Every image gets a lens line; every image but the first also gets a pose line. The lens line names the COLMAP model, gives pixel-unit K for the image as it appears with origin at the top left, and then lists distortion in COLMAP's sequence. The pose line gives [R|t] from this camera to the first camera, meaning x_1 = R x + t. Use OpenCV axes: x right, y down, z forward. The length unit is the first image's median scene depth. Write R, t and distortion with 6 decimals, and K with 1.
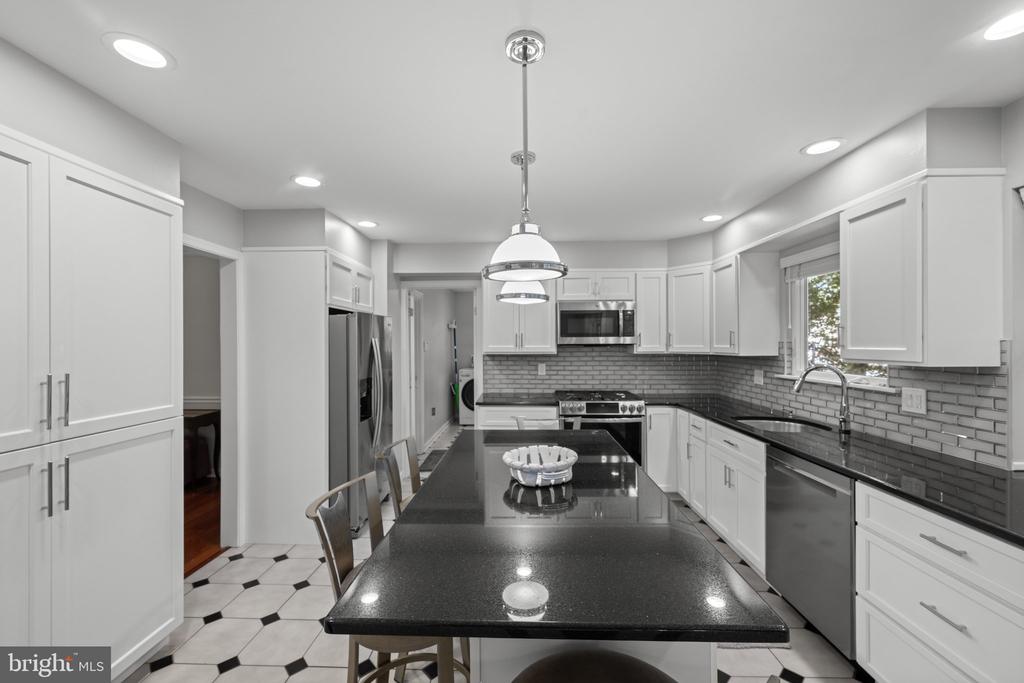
lens RADIAL K [[409.7, 0, 512.1], [0, 409.7, 341.6], [0, 0, 1]] dist [-0.002345, 0.000190]
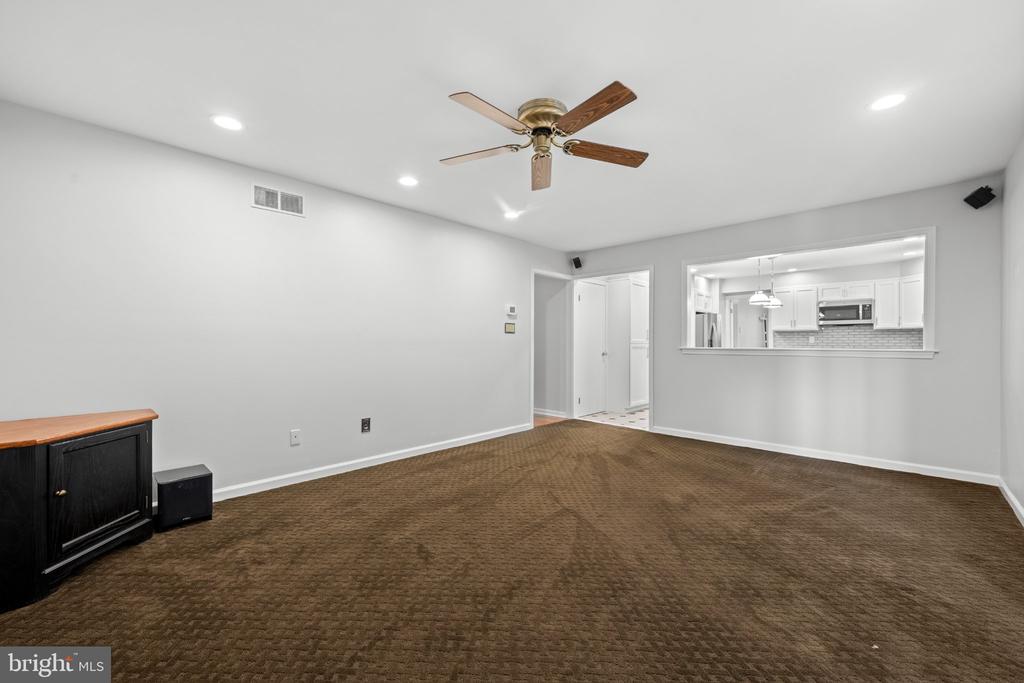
lens RADIAL K [[409.7, 0, 509.4], [0, 409.7, 337.1], [0, 0, 1]] dist [-0.002345, 0.000190]
pose [[0.735965, -0.005332, -0.676999, 0.368149], [-0.000638, 0.999963, -0.008569, 0.085520], [0.677020, 0.006739, 0.735934, -1.433080]]
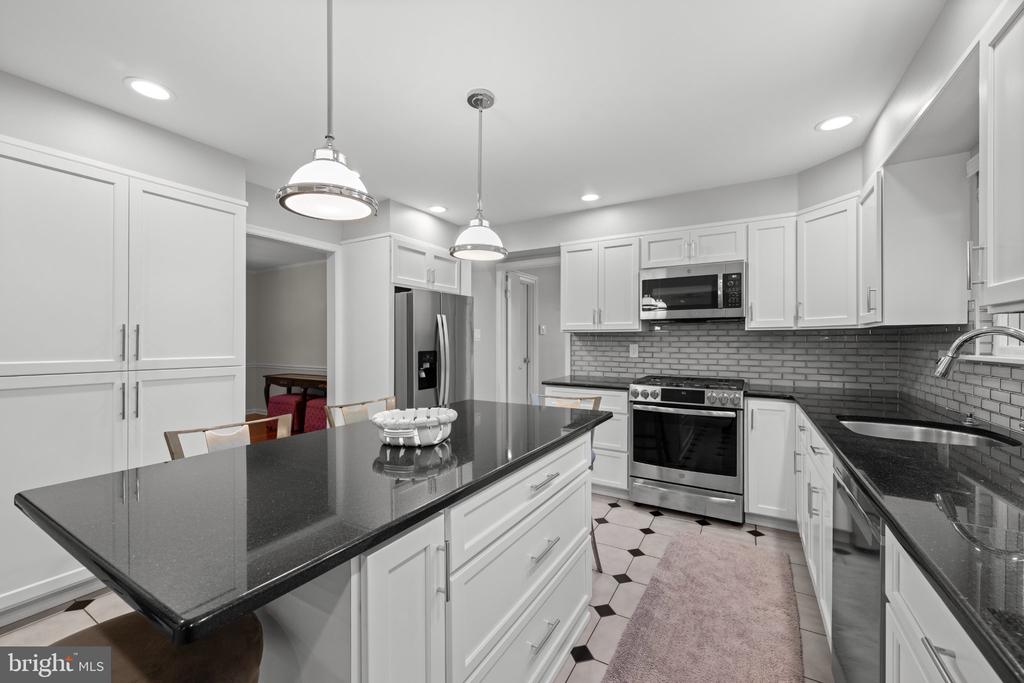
lens RADIAL K [[409.7, 0, 515.9], [0, 409.7, 338.0], [0, 0, 1]] dist [-0.002345, 0.000190]
pose [[0.879112, -0.000654, -0.476615, 0.314826], [-0.000908, 0.999995, -0.003046, 0.051005], [0.476614, 0.003110, 0.879107, 0.141528]]
